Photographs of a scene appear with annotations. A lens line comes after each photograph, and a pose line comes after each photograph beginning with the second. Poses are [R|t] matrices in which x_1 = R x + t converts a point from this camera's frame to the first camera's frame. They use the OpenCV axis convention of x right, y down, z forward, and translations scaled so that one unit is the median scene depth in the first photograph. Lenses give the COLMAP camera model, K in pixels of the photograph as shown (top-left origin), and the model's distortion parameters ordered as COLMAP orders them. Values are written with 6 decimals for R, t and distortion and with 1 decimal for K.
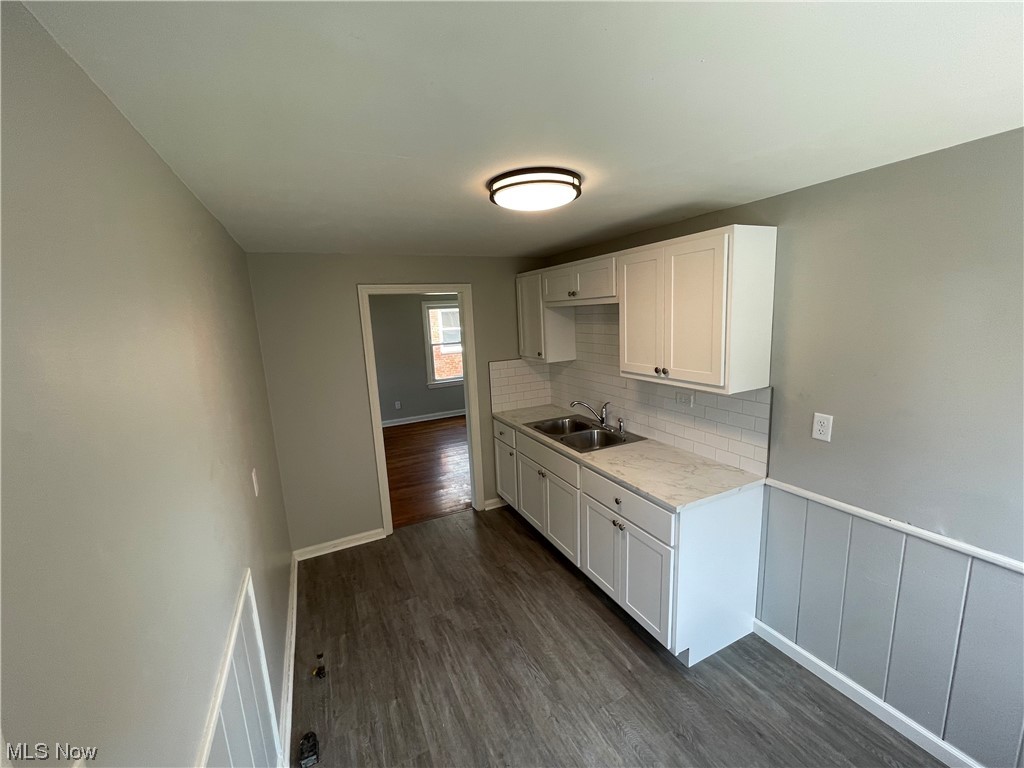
lens RADIAL K [[414.4, 0, 512.0], [0, 414.4, 384.0], [0, 0, 1]] dist [0.000387, 0.000023]
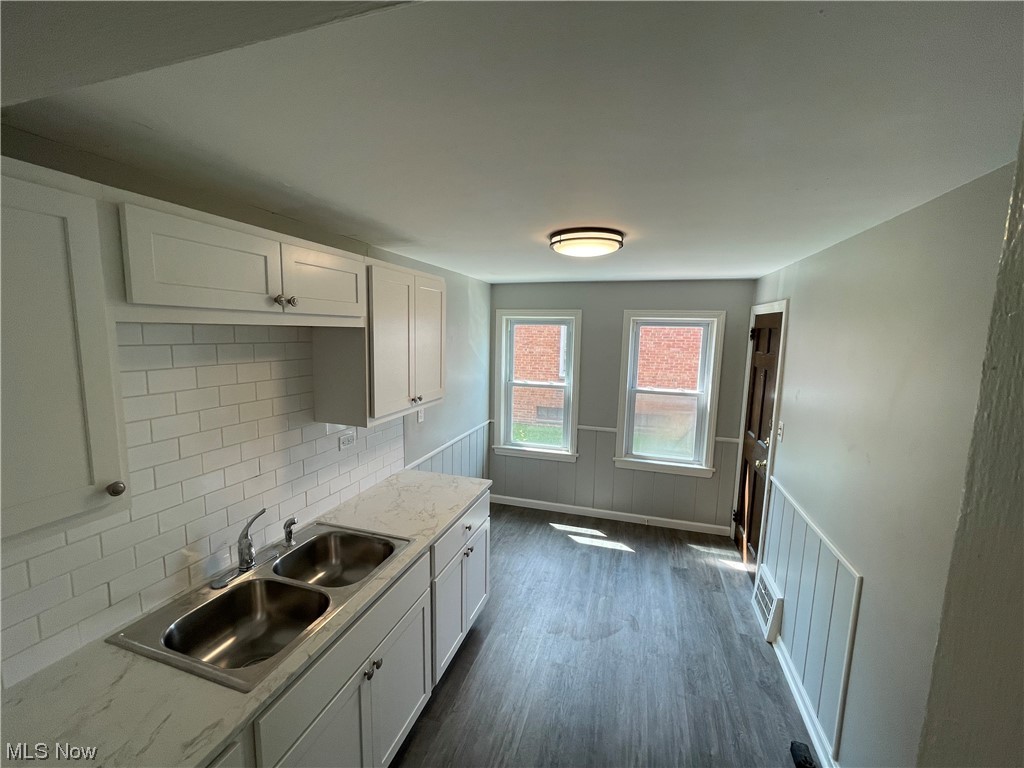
lens RADIAL K [[414.4, 0, 512.0], [0, 414.4, 384.0], [0, 0, 1]] dist [0.000387, 0.000023]
pose [[-0.726775, -0.055708, 0.684613, -0.464469], [0.131505, 0.966983, 0.218288, -0.245836], [-0.674169, 0.248676, -0.695454, 1.483923]]
